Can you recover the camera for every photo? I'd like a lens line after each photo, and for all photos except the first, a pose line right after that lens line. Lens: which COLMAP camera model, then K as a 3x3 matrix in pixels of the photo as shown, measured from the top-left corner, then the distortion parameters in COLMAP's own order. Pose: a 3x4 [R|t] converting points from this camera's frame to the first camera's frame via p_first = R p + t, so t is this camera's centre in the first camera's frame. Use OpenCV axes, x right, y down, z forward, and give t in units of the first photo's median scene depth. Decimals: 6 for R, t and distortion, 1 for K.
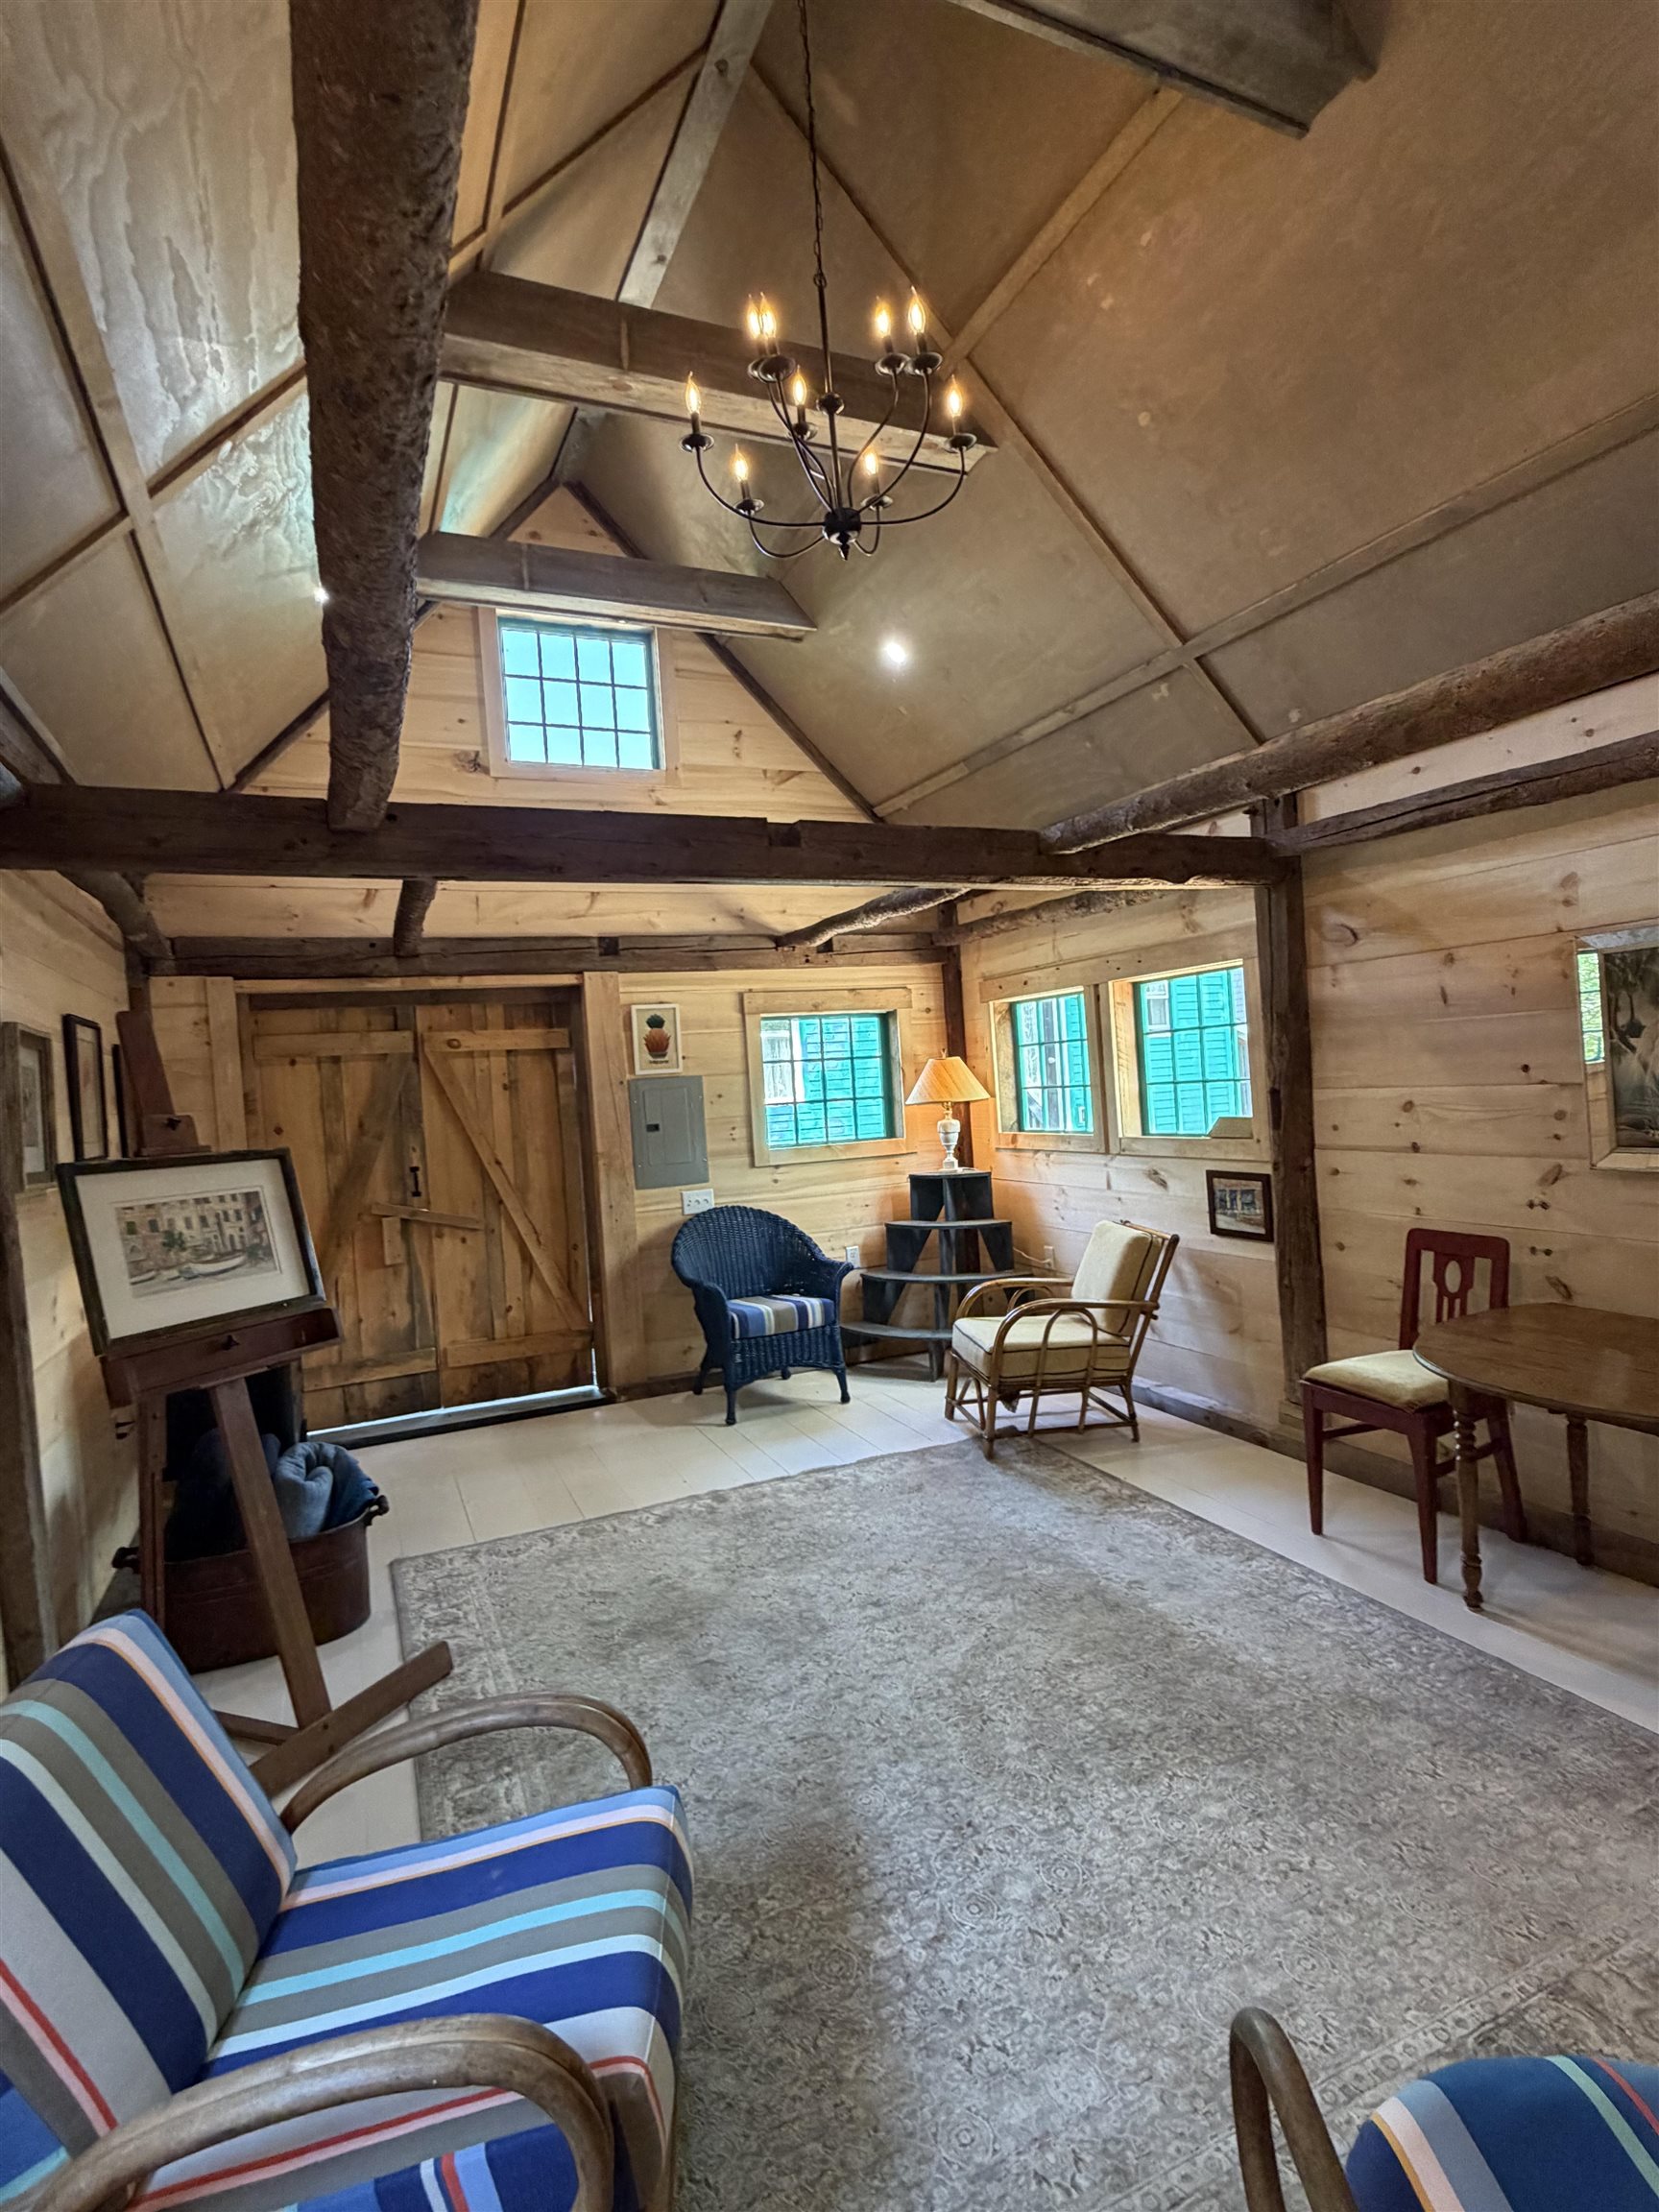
lens RADIAL K [[1109.0, 0, 829.5], [0, 1109.0, 1106.0], [0, 0, 1]] dist [0.001321, -0.000295]
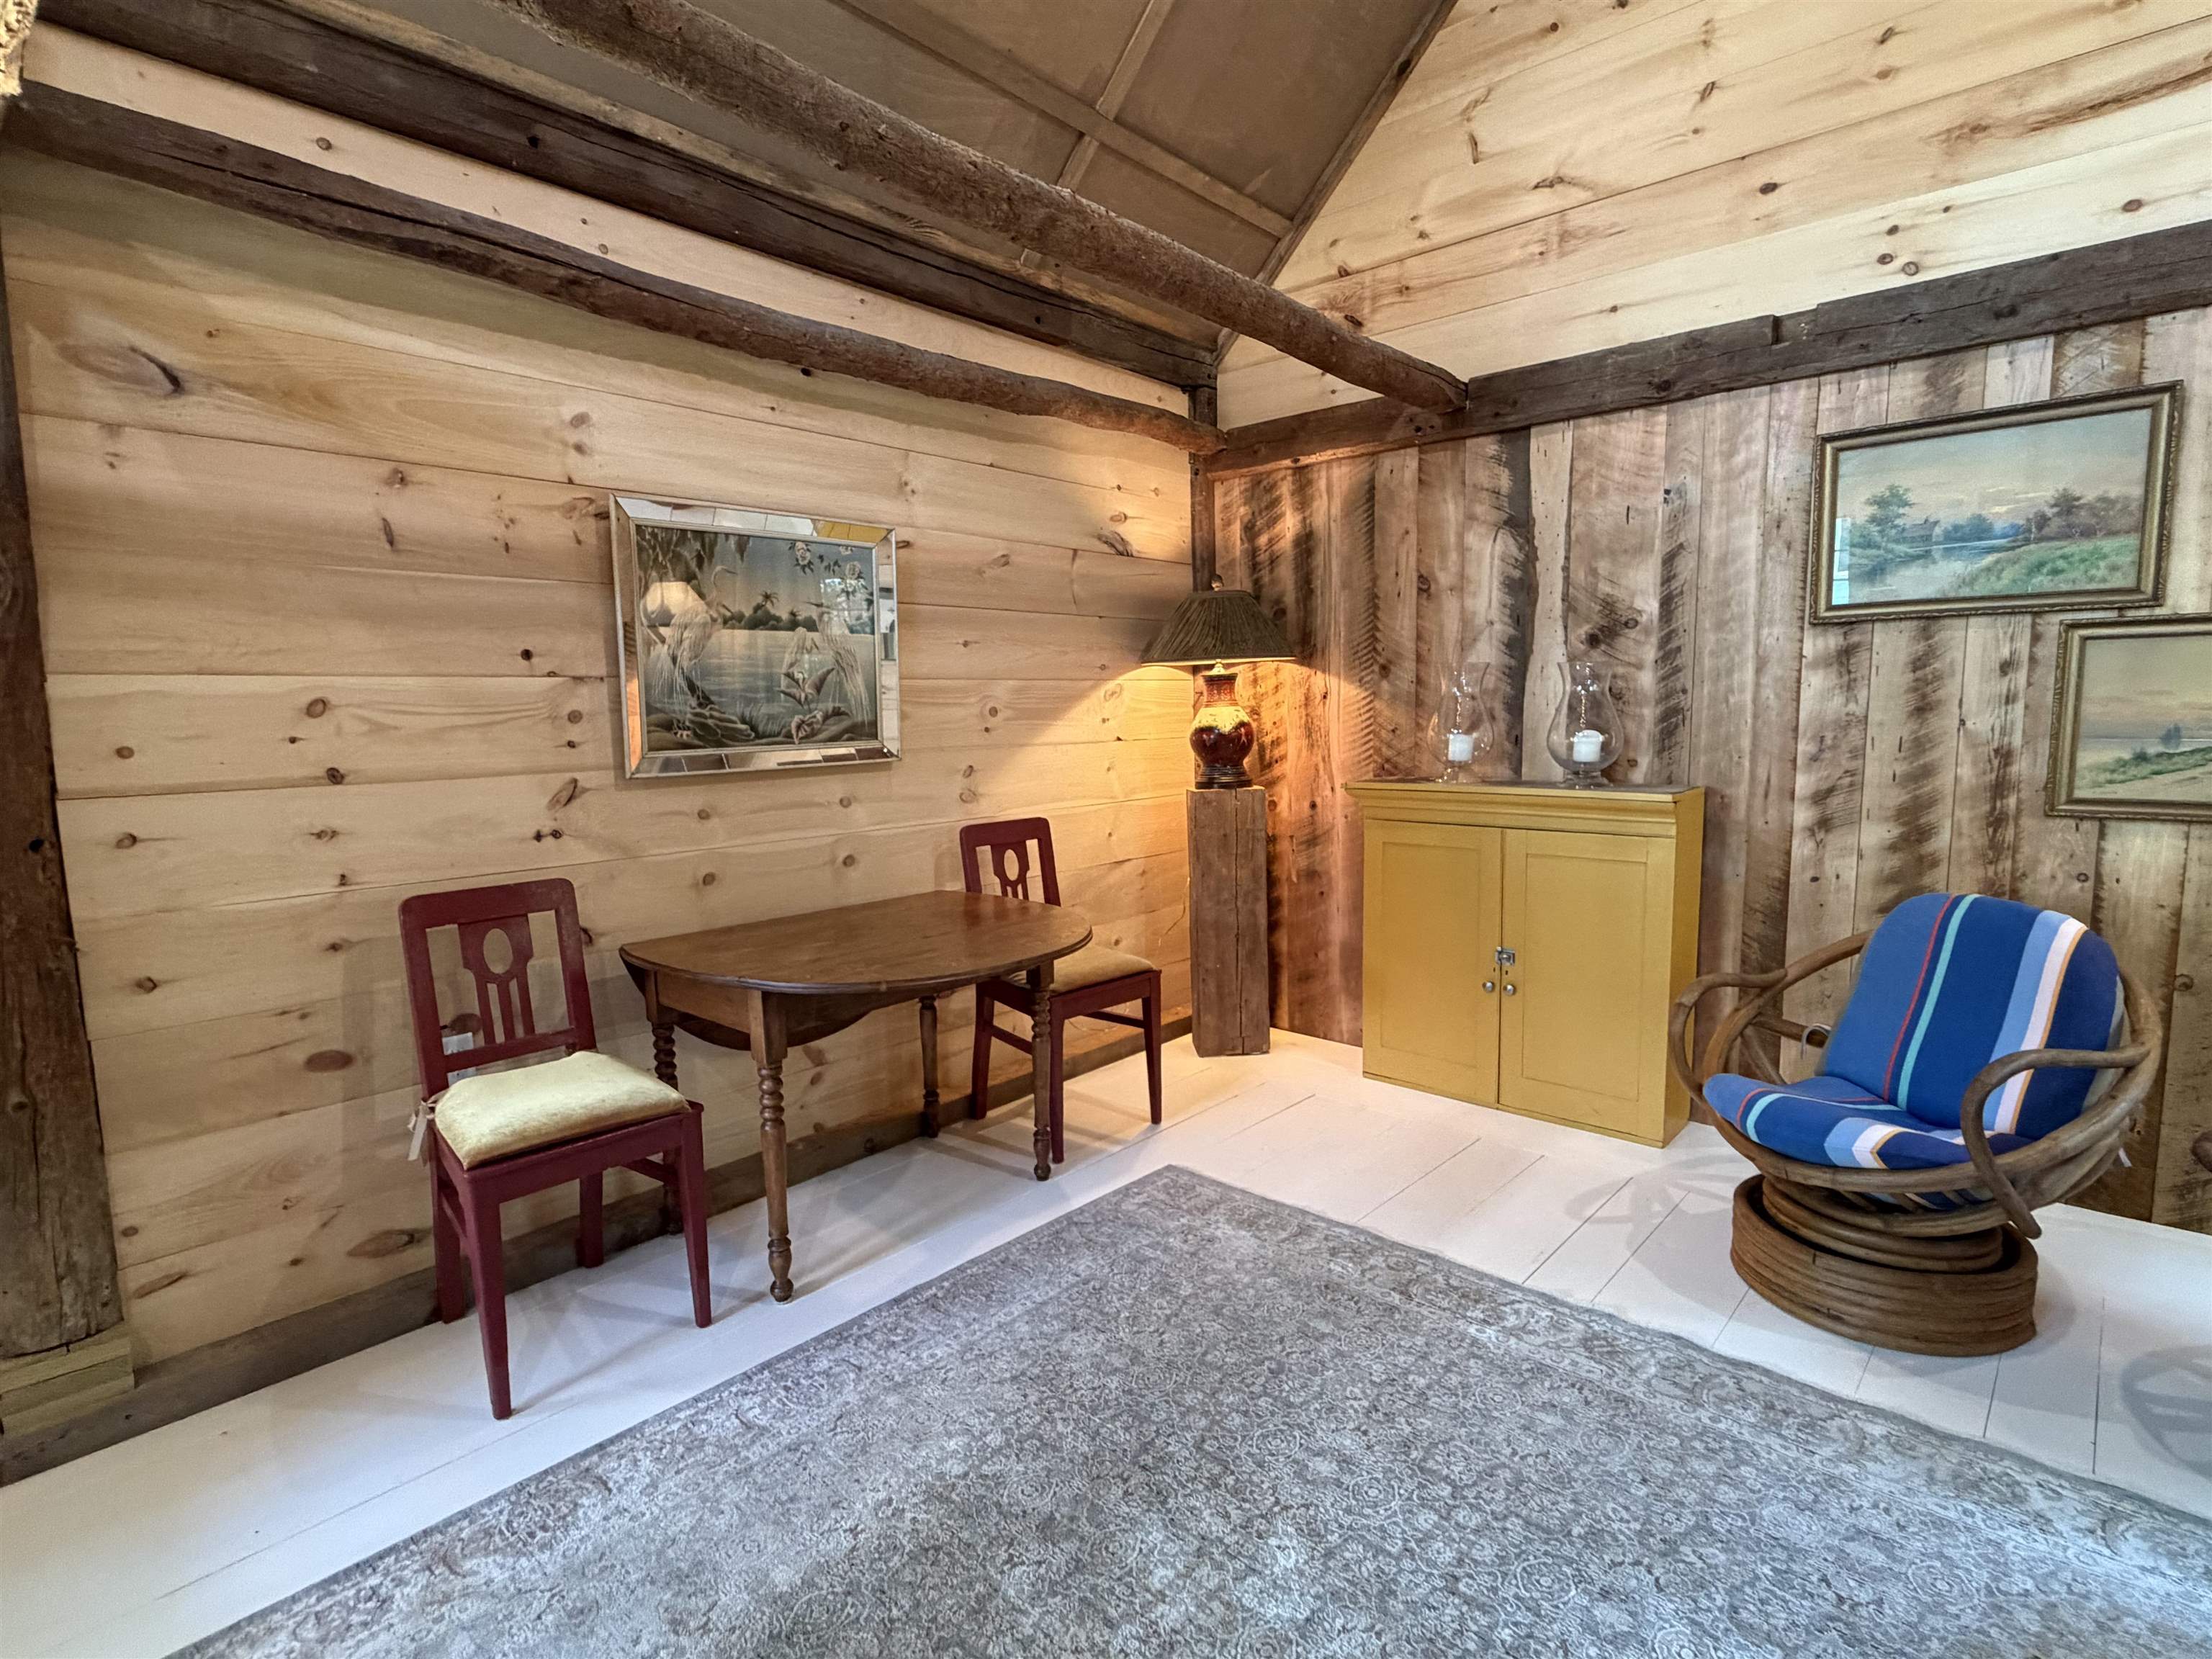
lens RADIAL K [[1109.0, 0, 1099.2], [0, 1109.0, 833.6], [0, 0, 1]] dist [0.001321, -0.000295]
pose [[-0.395231, -0.037969, 0.917797, -0.160240], [0.063882, 0.995590, 0.068697, 0.043402], [-0.916358, 0.085781, -0.391062, 0.689371]]
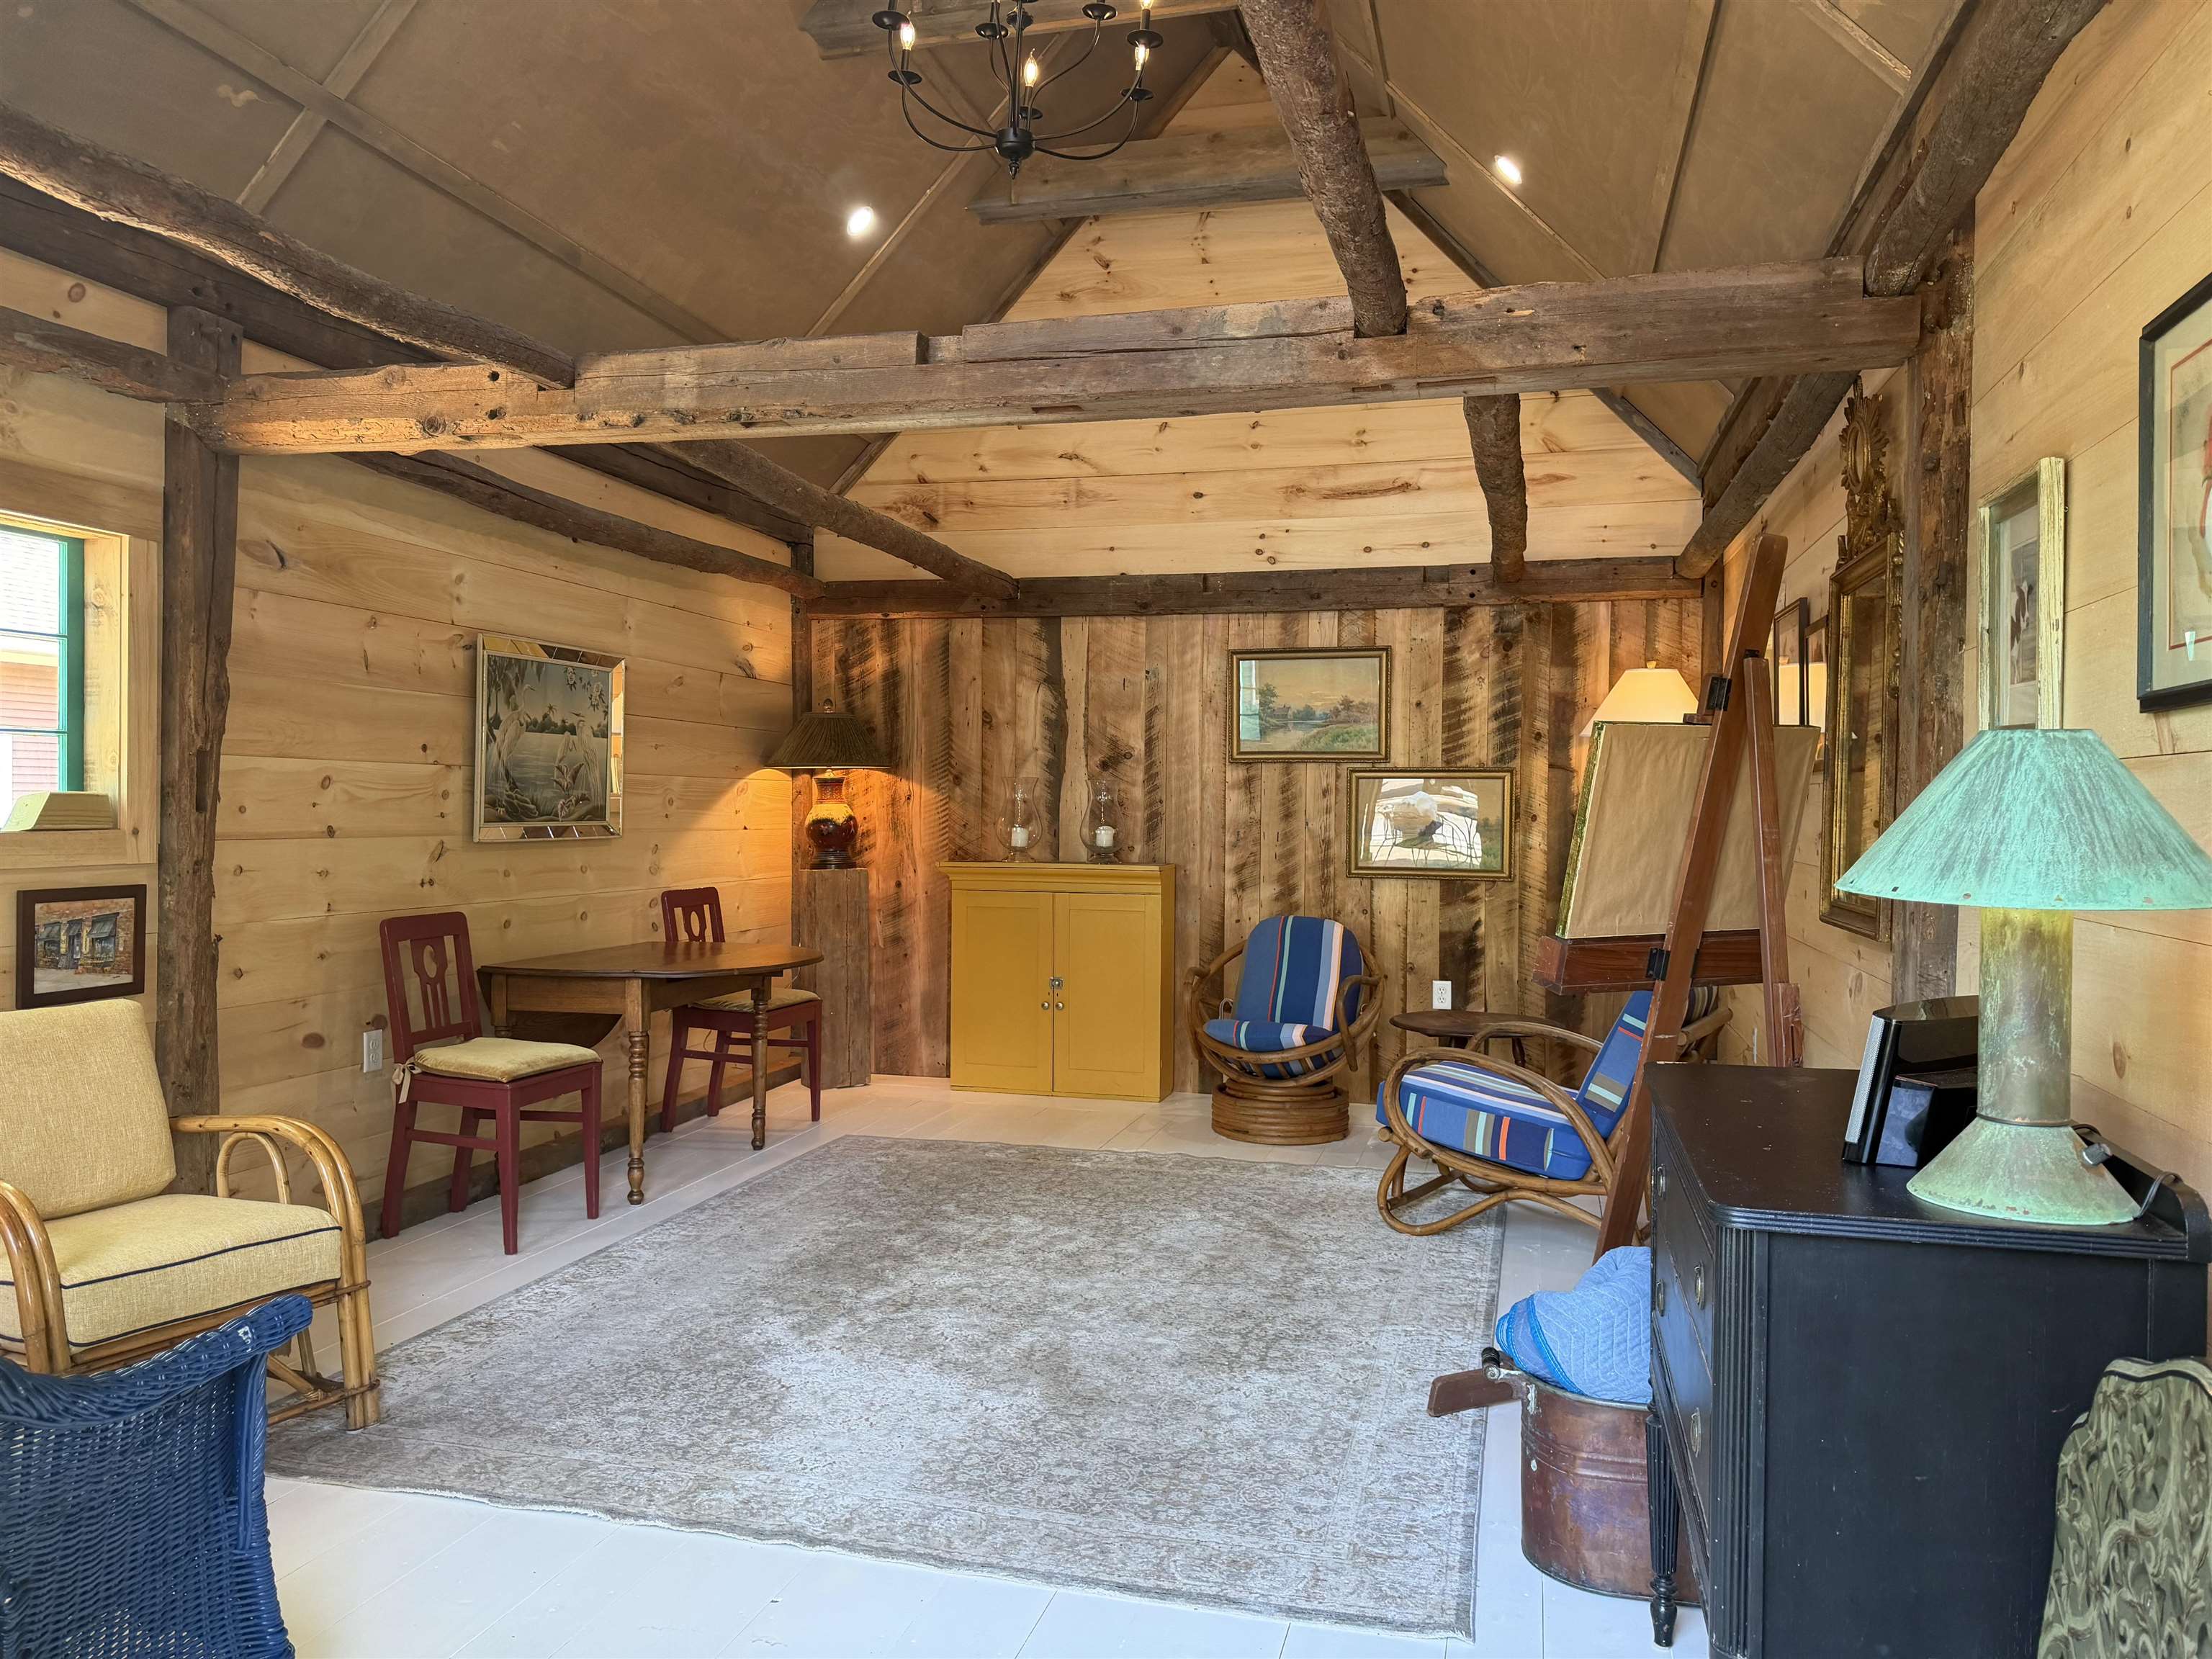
lens RADIAL K [[1548.5, 0, 1108.1], [0, 1548.5, 838.5], [0, 0, 1]] dist [0.131885, -0.229192]
pose [[-0.776740, 0.043440, 0.628322, -0.552394], [0.053461, 0.998566, -0.002947, 0.062743], [-0.627549, 0.031302, -0.777948, 1.257253]]
